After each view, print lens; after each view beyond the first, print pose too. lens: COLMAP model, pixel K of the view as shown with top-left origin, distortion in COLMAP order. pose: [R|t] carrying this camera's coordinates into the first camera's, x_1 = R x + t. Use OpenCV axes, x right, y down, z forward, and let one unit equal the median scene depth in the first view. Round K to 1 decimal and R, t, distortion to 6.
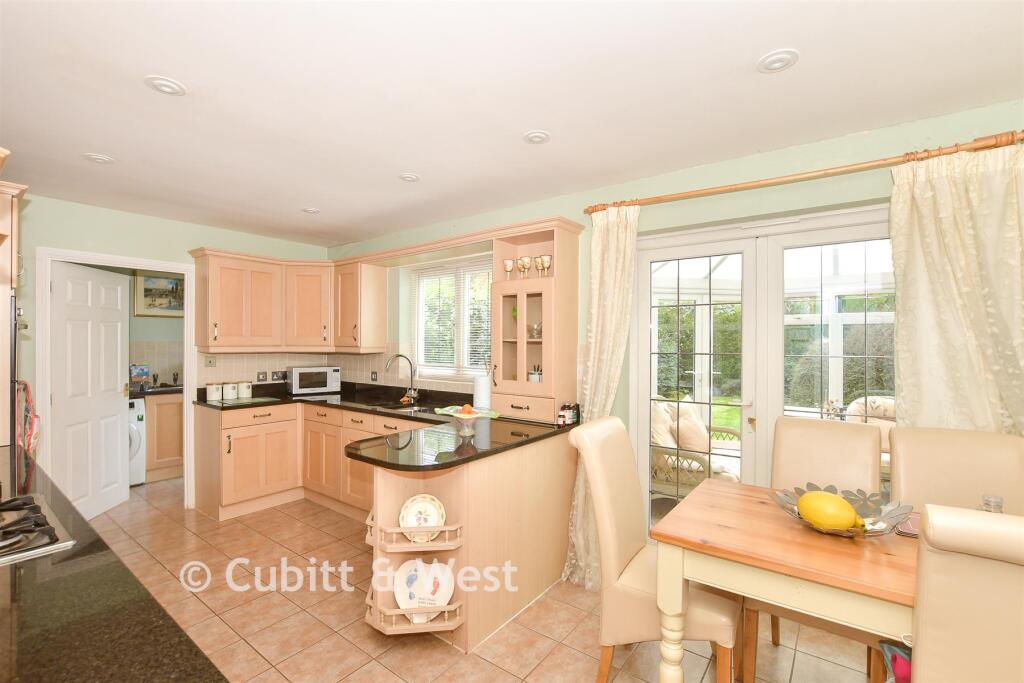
lens RADIAL K [[452.9, 0, 512.0], [0, 452.9, 341.5], [0, 0, 1]] dist [-0.004055, -0.000033]
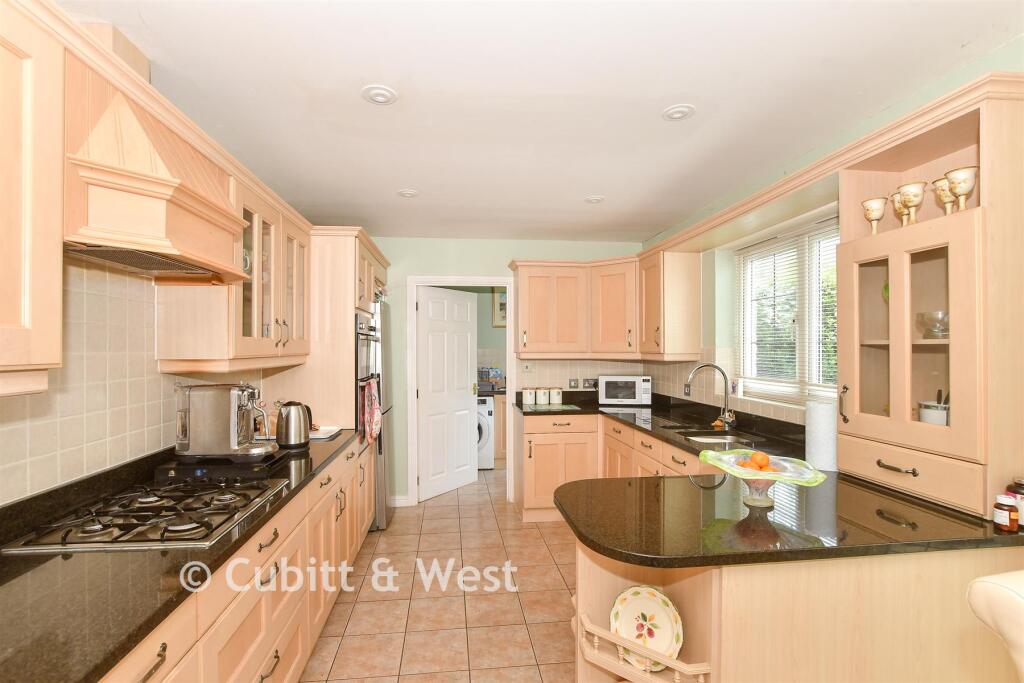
lens RADIAL K [[453.0, 0, 499.0], [0, 453.0, 347.0], [0, 0, 1]] dist [-0.012383, 0.000833]
pose [[0.681179, -0.007307, -0.732080, 0.066966], [0.006706, 0.999971, -0.003741, 0.001059], [0.732086, -0.002361, 0.681208, 0.230954]]
